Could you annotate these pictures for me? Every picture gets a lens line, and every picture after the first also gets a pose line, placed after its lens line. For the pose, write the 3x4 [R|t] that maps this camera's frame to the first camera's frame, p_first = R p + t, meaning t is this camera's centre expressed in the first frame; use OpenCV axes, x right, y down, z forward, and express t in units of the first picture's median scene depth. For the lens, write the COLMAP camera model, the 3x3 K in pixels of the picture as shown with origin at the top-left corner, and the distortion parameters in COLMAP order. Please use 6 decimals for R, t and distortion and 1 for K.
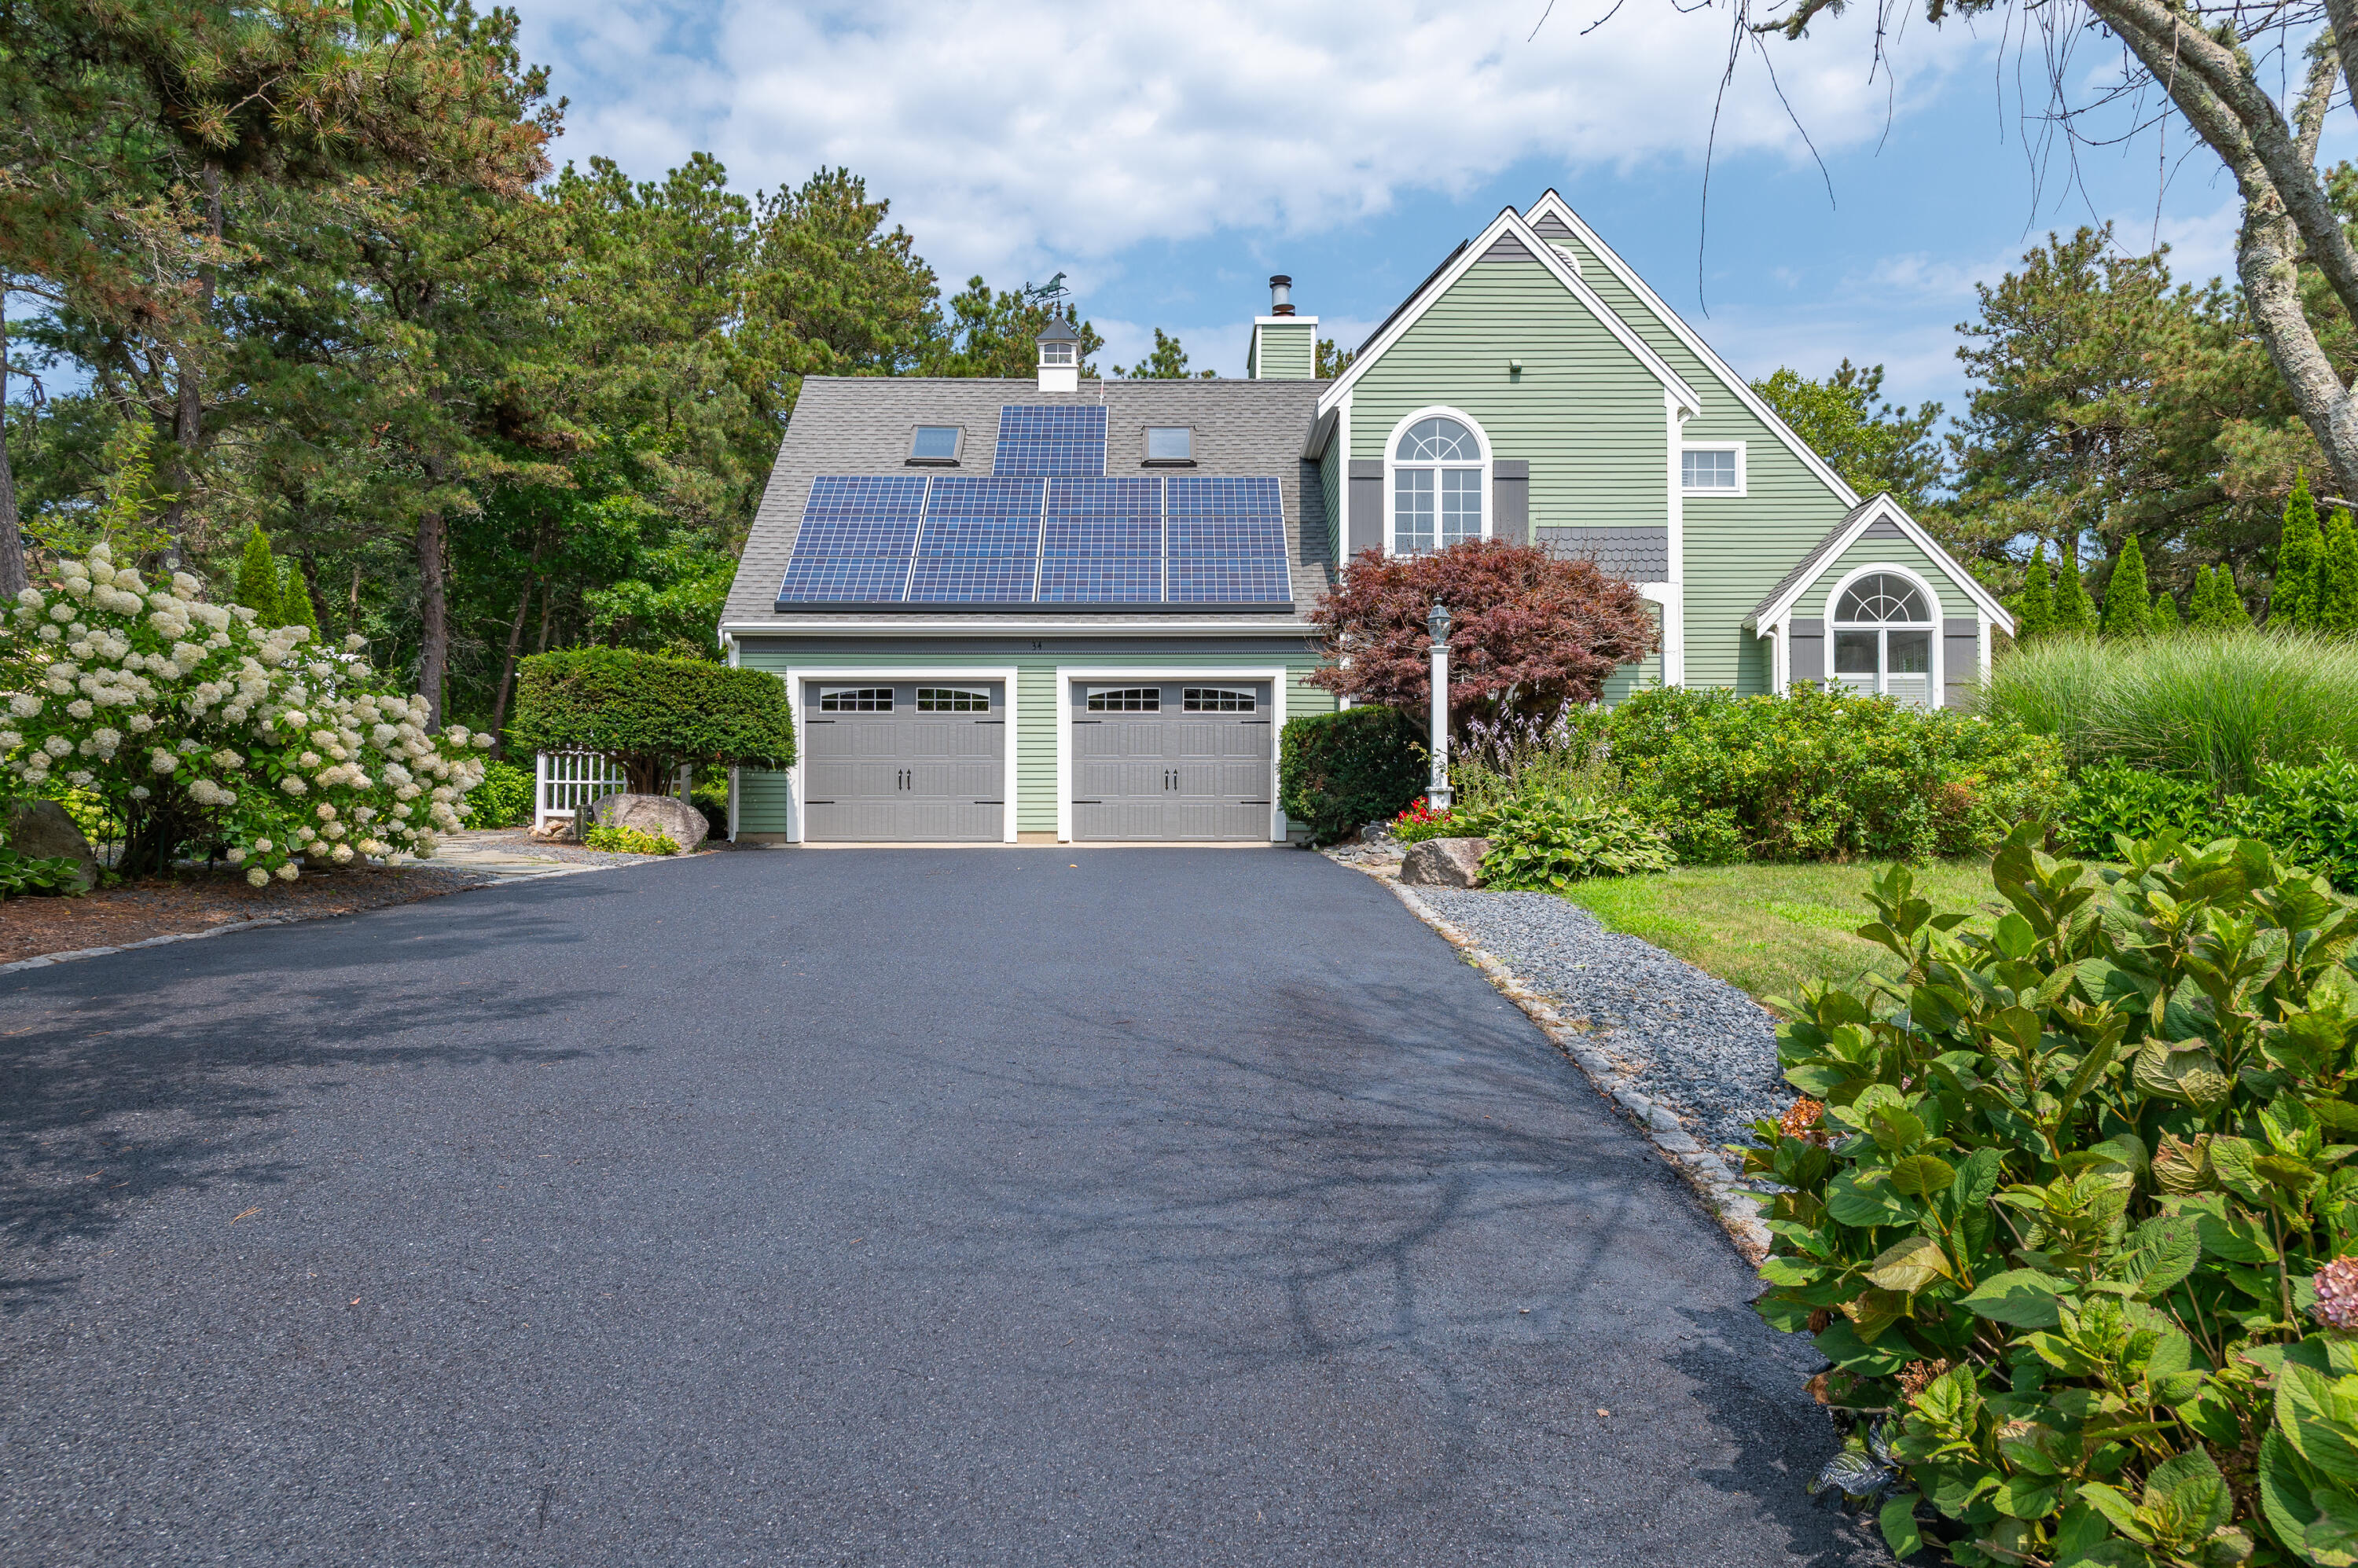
lens RADIAL K [[1554.3, 0, 1172.5], [0, 1554.3, 772.1], [0, 0, 1]] dist [0.008258, -0.010084]
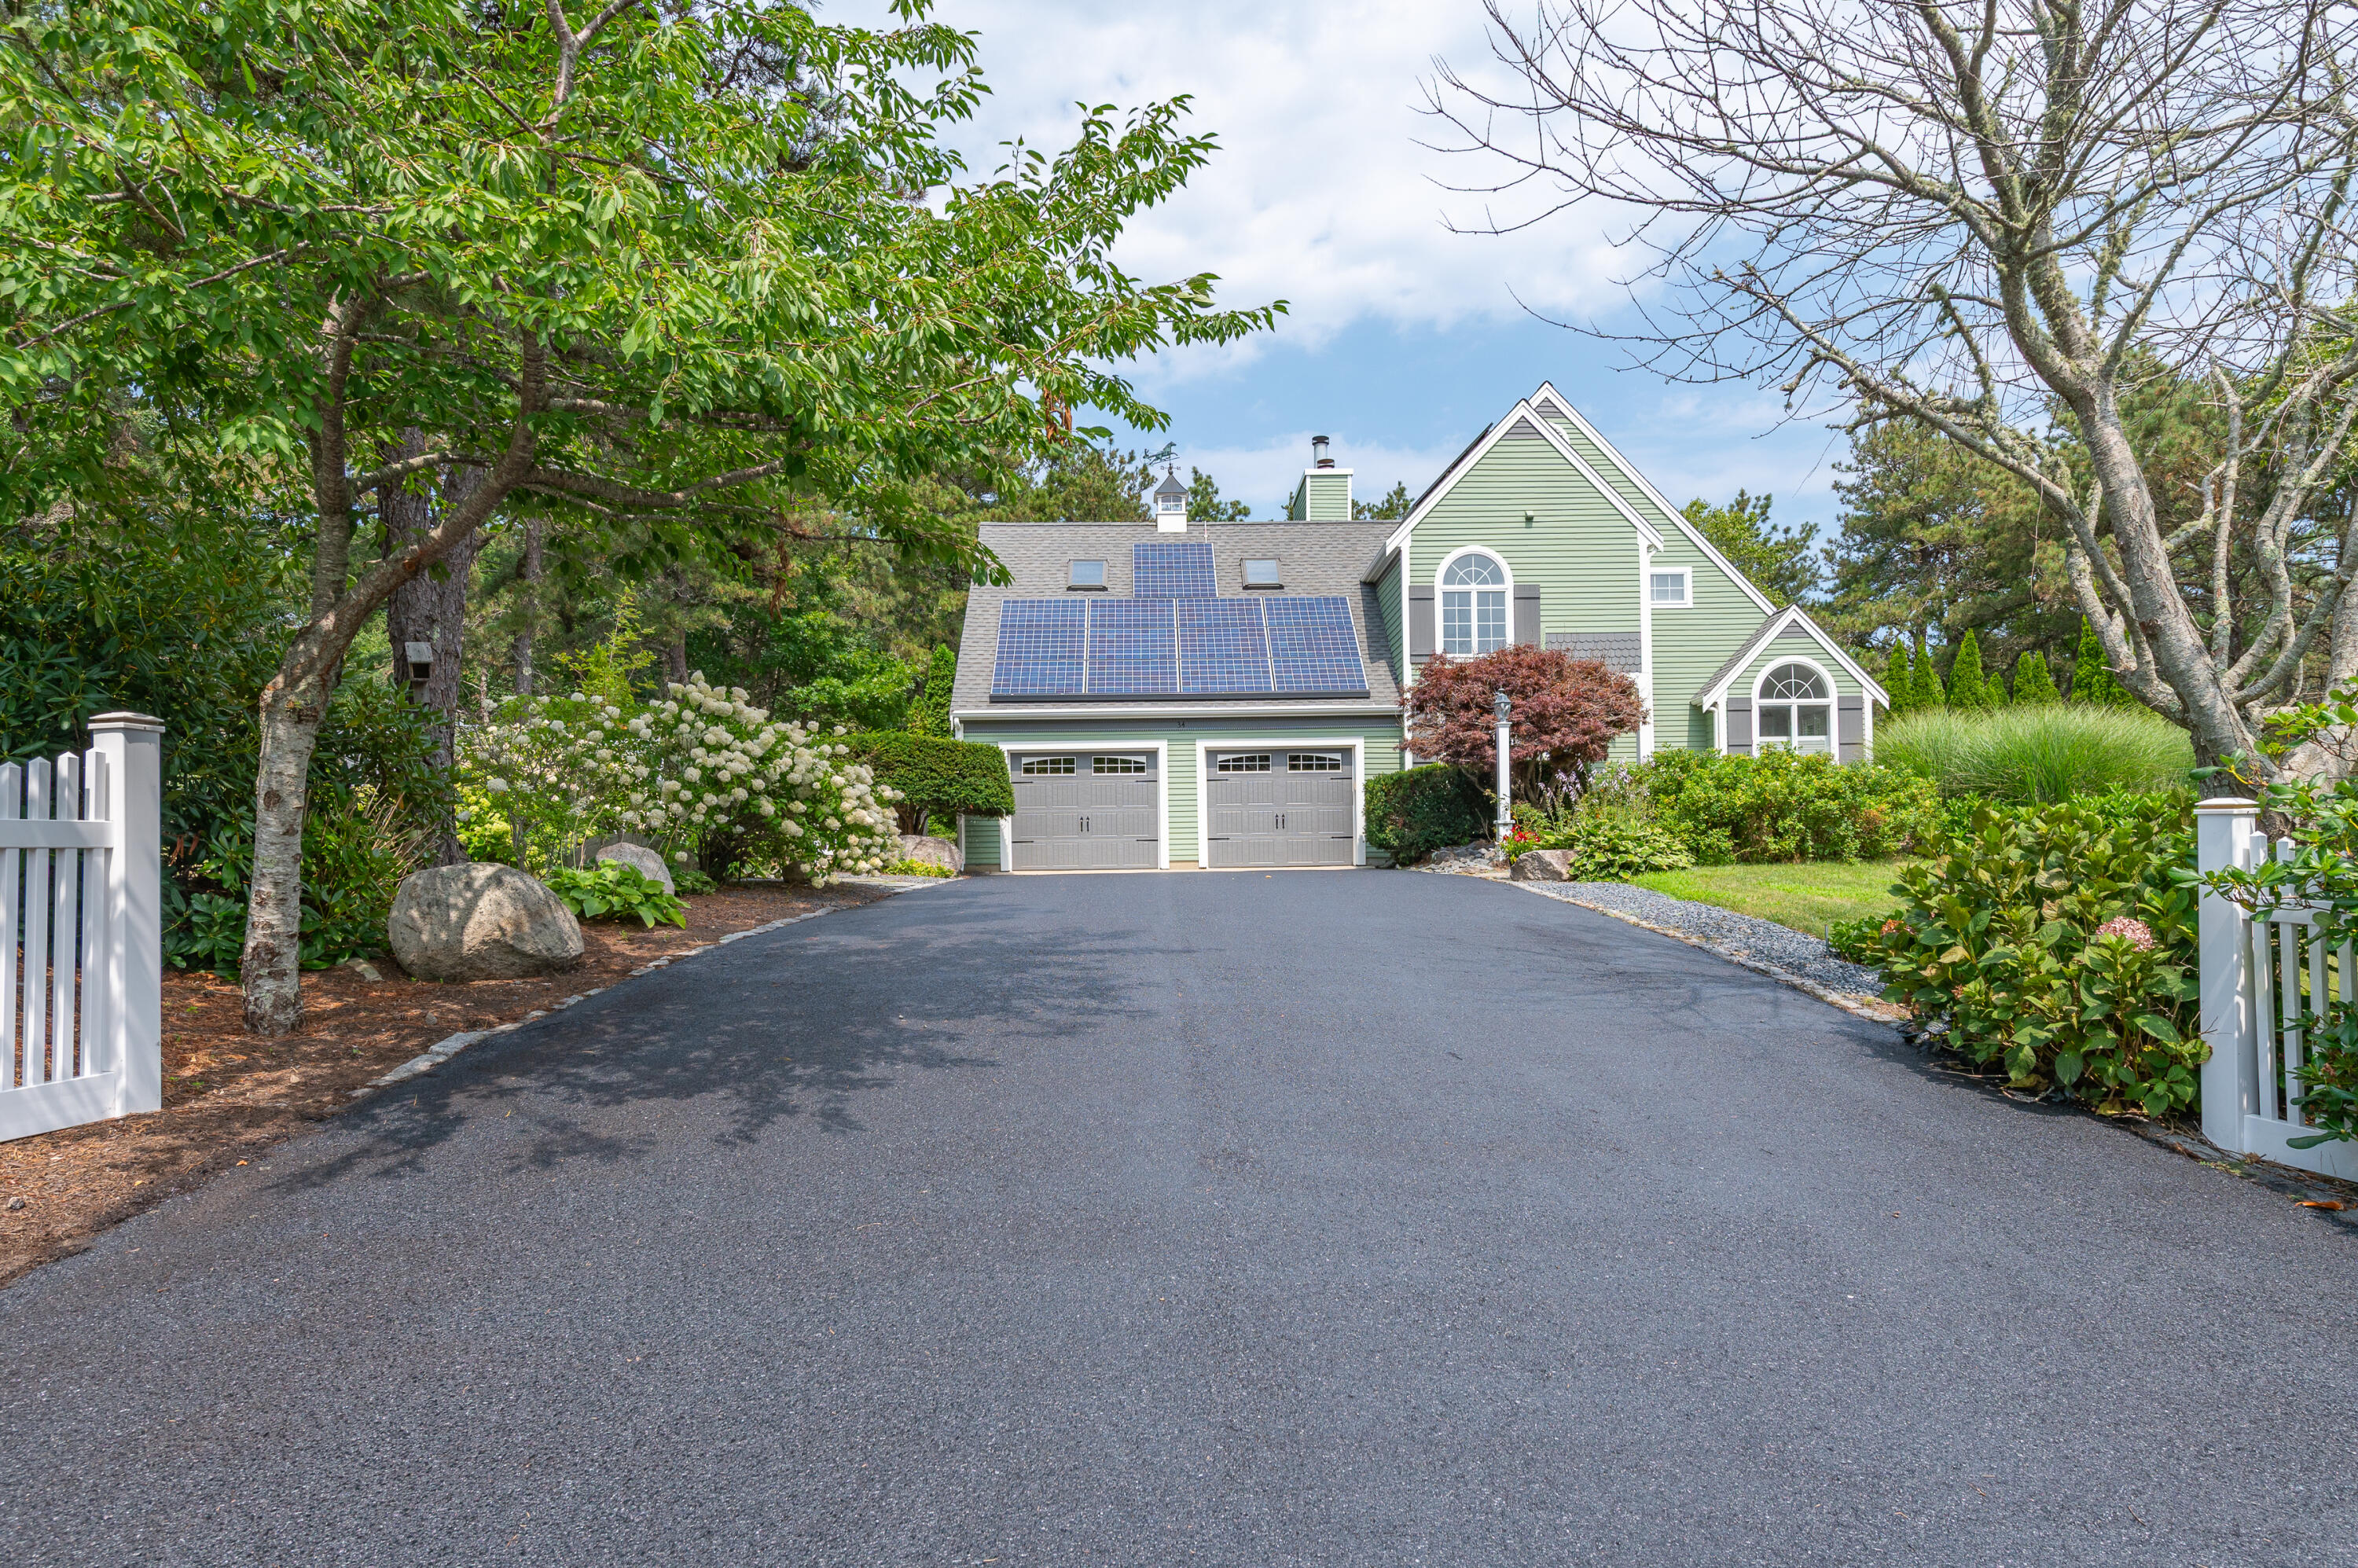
lens RADIAL K [[1299.6, 0, 1191.1], [0, 1299.6, 846.4], [0, 0, 1]] dist [0.001387, 0.001631]
pose [[0.999720, -0.014492, 0.018704, -0.101376], [0.014180, 0.999760, 0.016725, 0.006679], [-0.018942, -0.016455, 0.999685, -0.141303]]
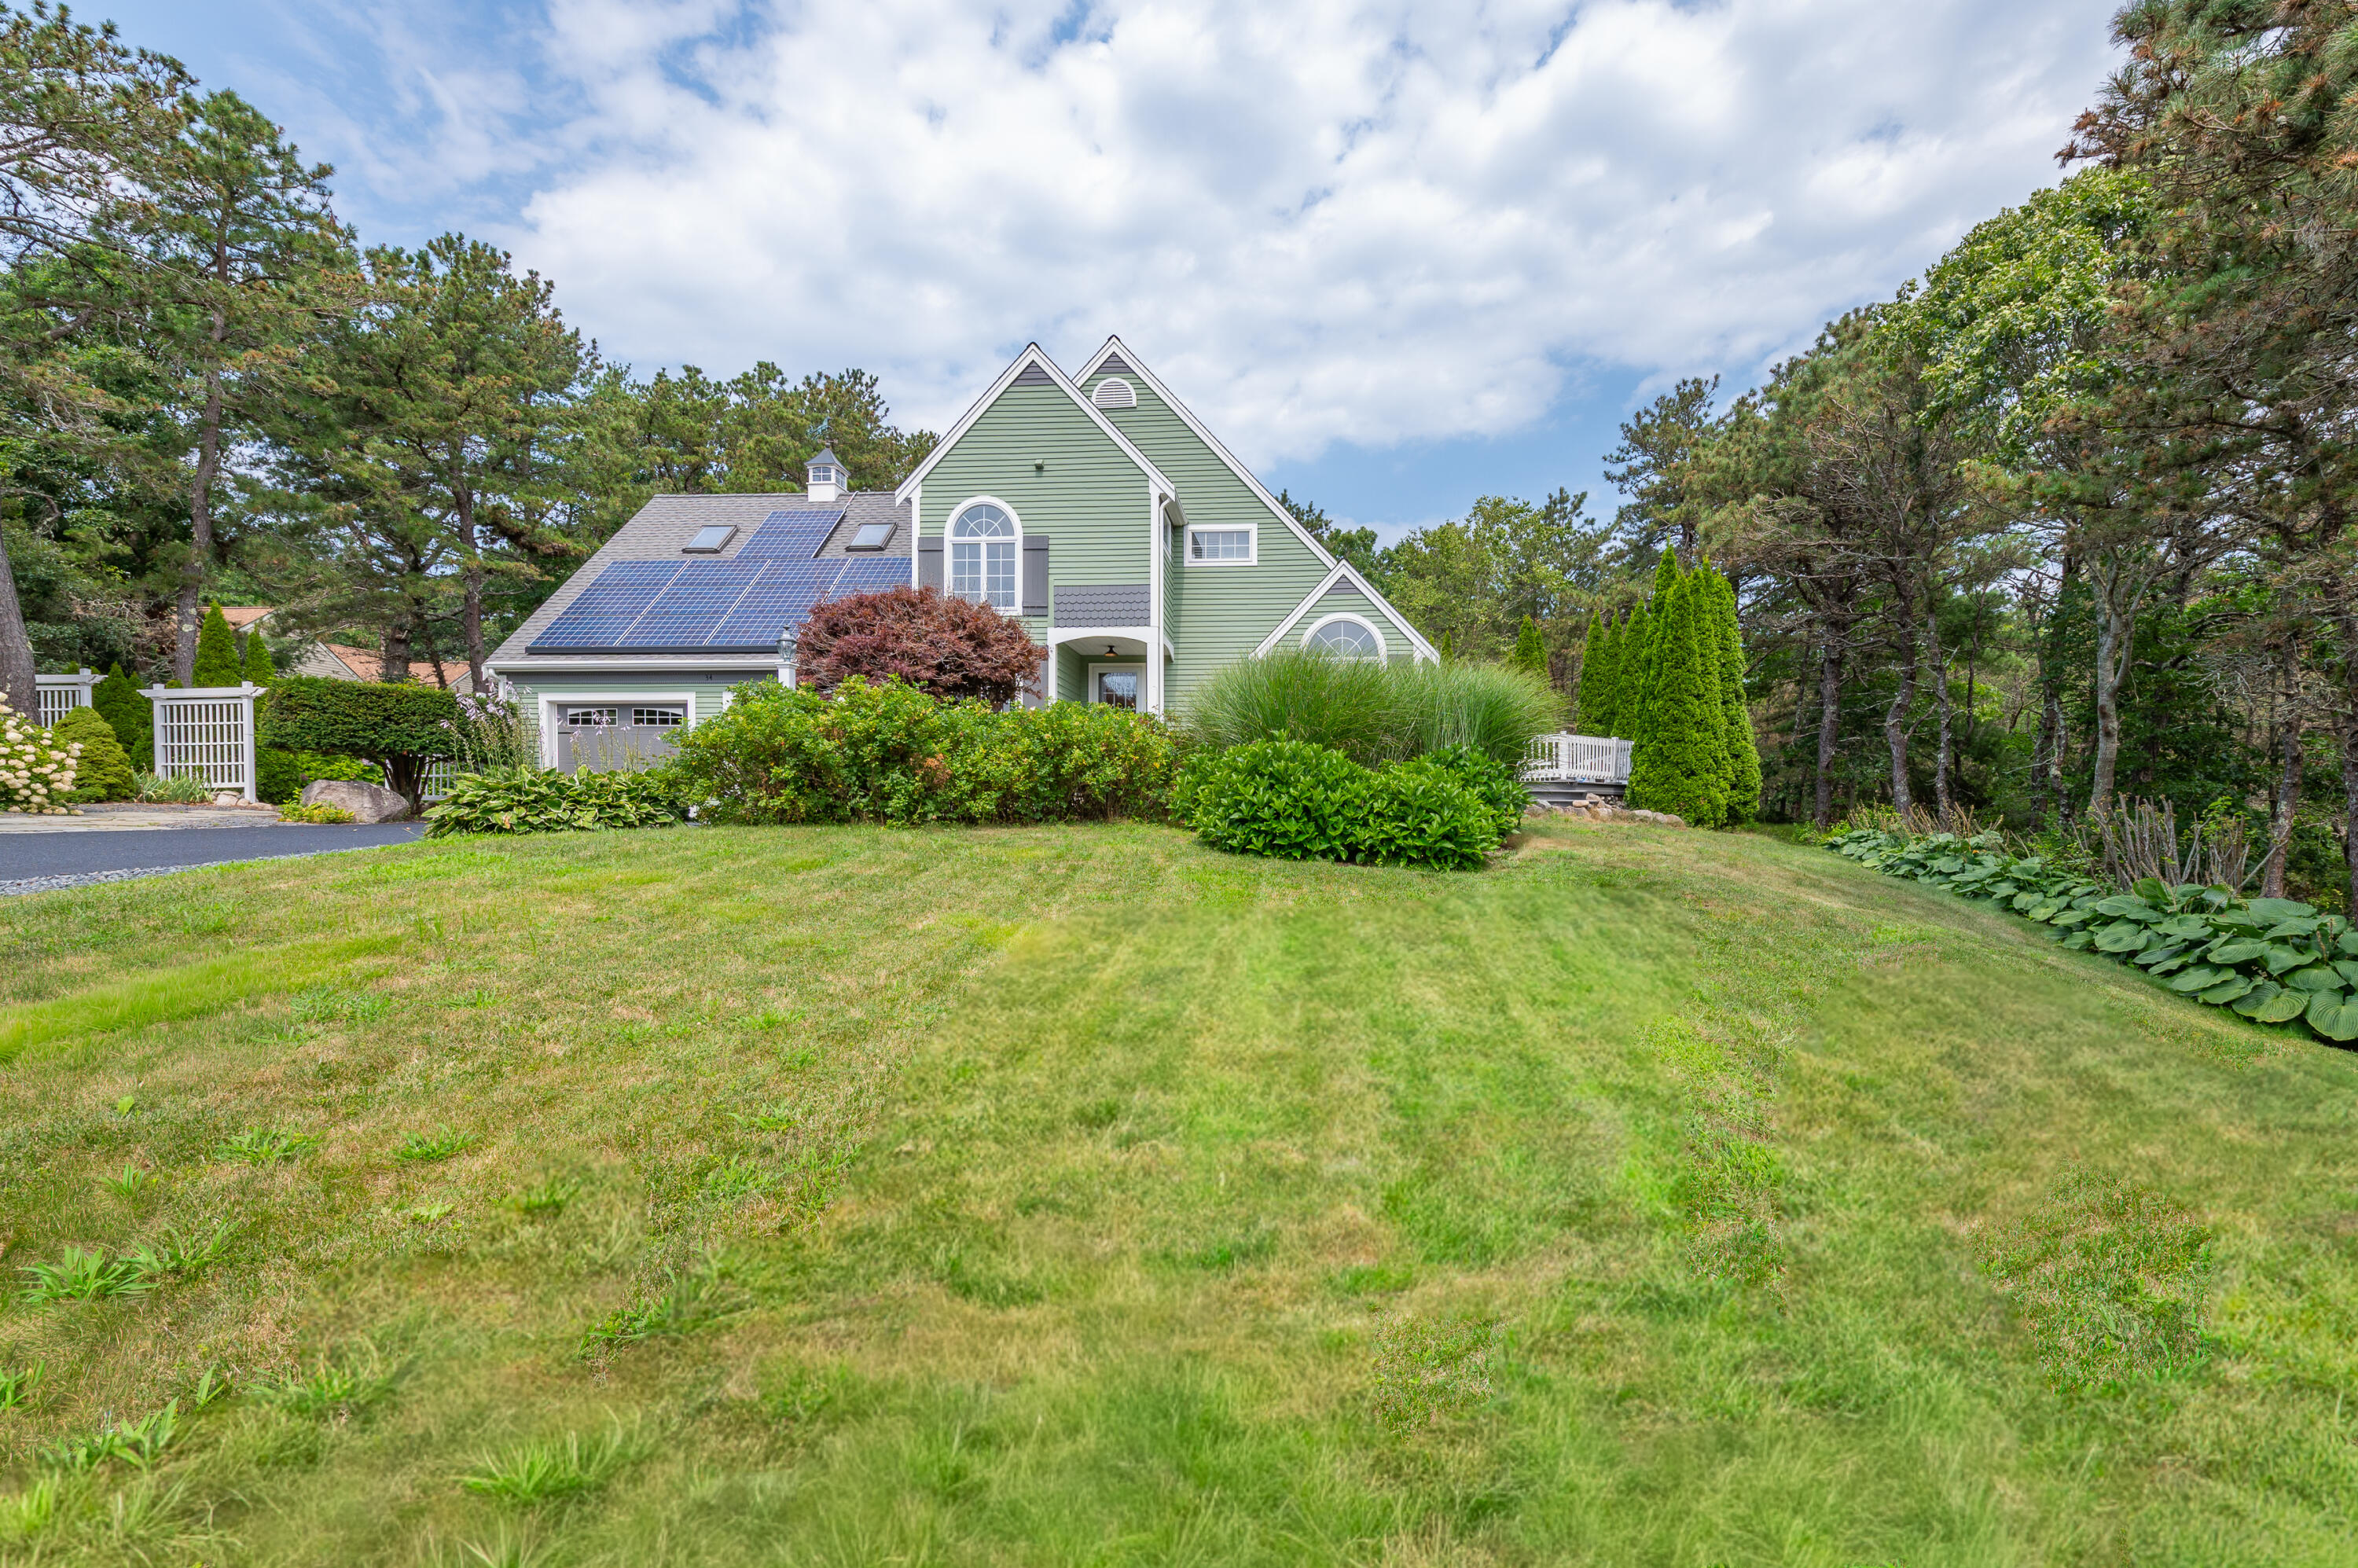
lens RADIAL K [[979.3, 0, 1189.1], [0, 979.3, 805.9], [0, 0, 1]] dist [0.001767, -0.000017]
pose [[0.996222, 0.007217, -0.086544, 0.415708], [-0.004763, 0.999582, 0.028529, 0.006172], [0.086714, -0.028009, 0.995839, 0.166635]]
